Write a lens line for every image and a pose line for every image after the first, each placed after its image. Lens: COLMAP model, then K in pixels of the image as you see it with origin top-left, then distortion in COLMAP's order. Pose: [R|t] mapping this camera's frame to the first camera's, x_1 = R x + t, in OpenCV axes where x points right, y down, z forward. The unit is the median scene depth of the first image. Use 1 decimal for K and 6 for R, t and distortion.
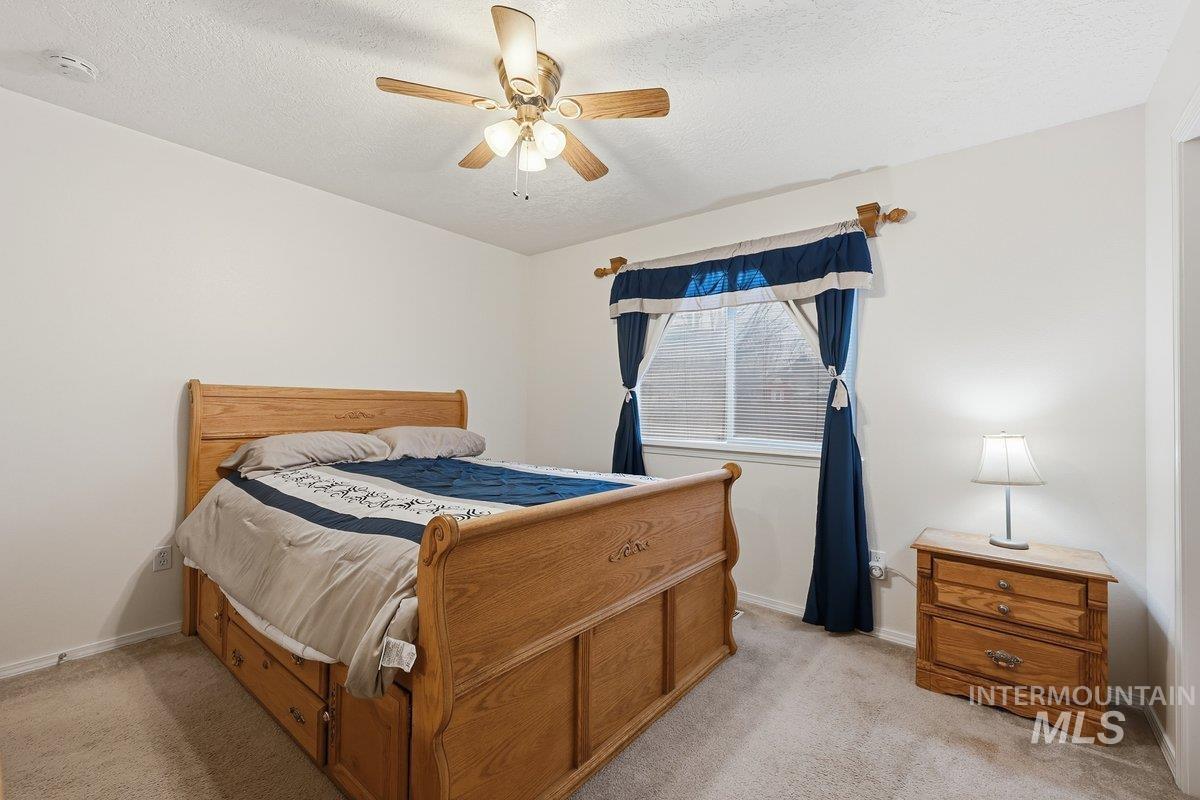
lens RADIAL K [[500.0, 0, 603.3], [0, 500.0, 399.4], [0, 0, 1]] dist [-0.002811, -0.000044]
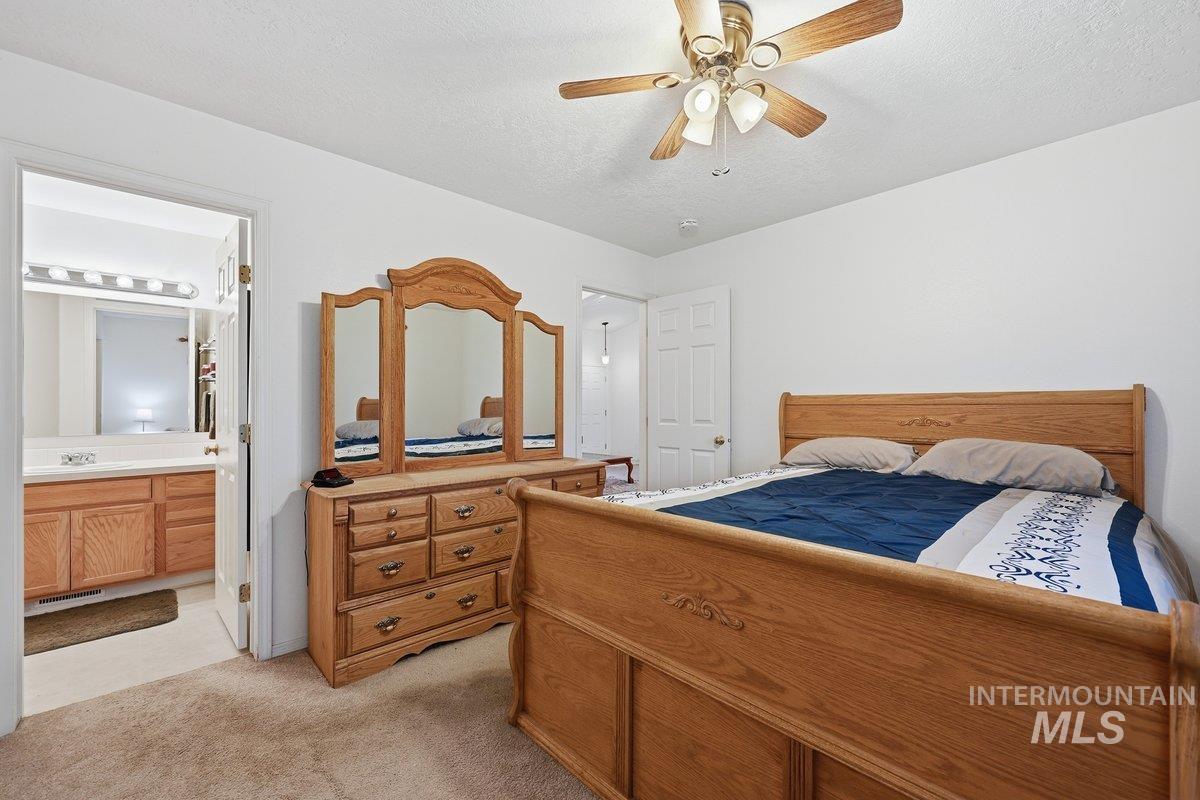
lens RADIAL K [[500.0, 0, 603.5], [0, 500.0, 403.7], [0, 0, 1]] dist [-0.002811, -0.000044]
pose [[-0.143592, -0.022745, -0.989375, 0.678167], [0.010289, 0.999648, -0.024474, 0.021070], [0.989583, -0.013694, -0.143308, 0.837267]]
